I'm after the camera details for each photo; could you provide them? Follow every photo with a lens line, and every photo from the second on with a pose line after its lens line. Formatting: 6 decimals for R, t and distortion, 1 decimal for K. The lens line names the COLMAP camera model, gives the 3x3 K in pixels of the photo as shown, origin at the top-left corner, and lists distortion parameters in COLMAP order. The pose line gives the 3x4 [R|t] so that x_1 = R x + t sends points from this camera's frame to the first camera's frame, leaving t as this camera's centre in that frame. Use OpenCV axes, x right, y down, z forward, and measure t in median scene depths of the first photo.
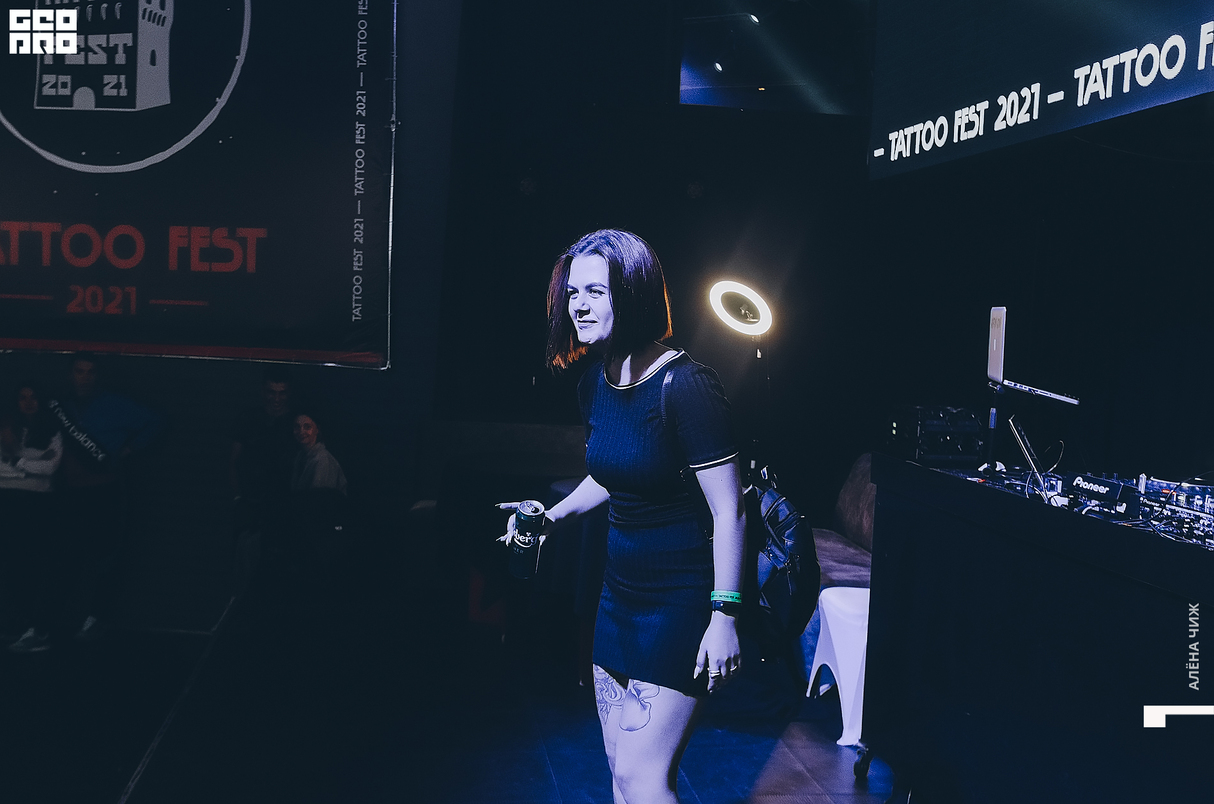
lens RADIAL K [[1249.3, 0, 607.0], [0, 1249.3, 402.0], [0, 0, 1]] dist [0.012596, -0.017460]
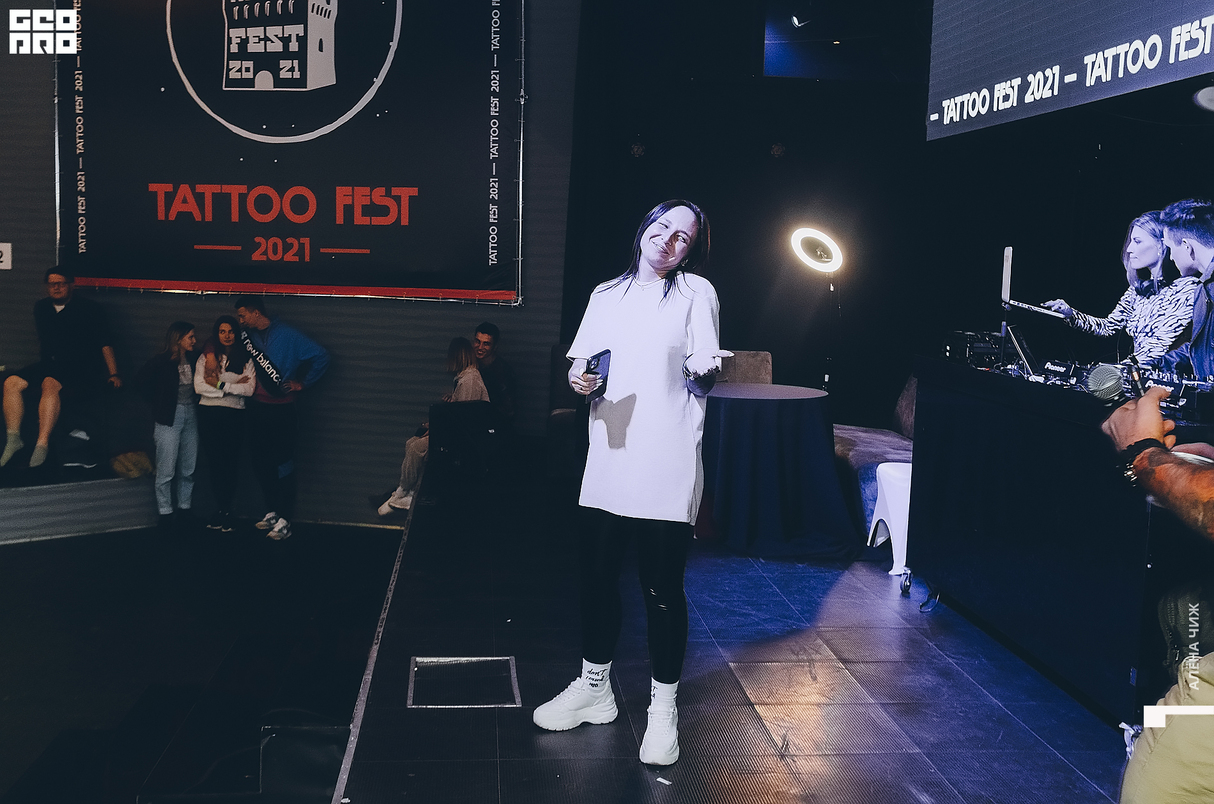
lens RADIAL K [[1249.3, 0, 607.0], [0, 1249.3, 402.0], [0, 0, 1]] dist [0.012596, -0.017460]
pose [[0.998237, -0.004357, -0.059196, -0.020892], [0.006988, 0.998993, 0.044314, 0.014213], [0.058944, -0.044649, 0.997262, -0.190641]]
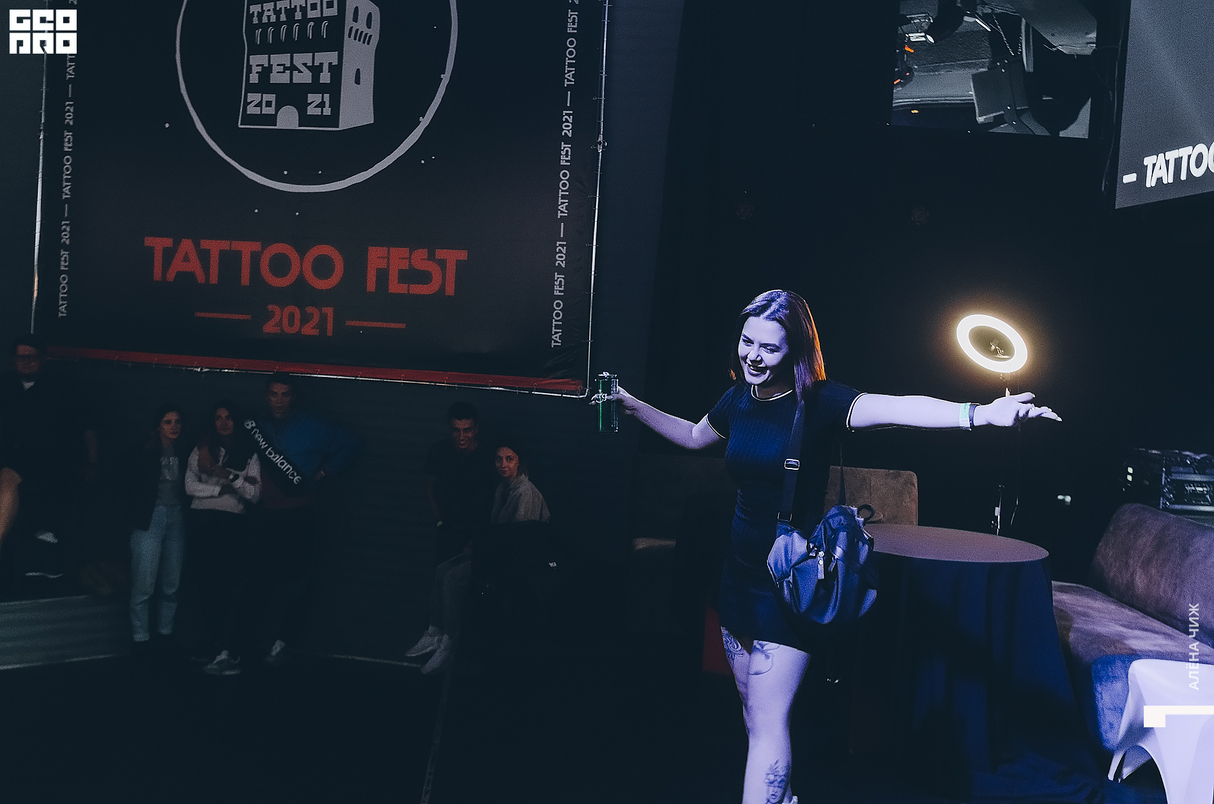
lens RADIAL K [[1249.3, 0, 607.0], [0, 1249.3, 402.0], [0, 0, 1]] dist [0.012596, -0.017460]
pose [[0.996045, 0.023664, -0.085641, -0.076394], [-0.025128, 0.999555, -0.016065, -0.007470], [0.085223, 0.018154, 0.996196, 0.038289]]
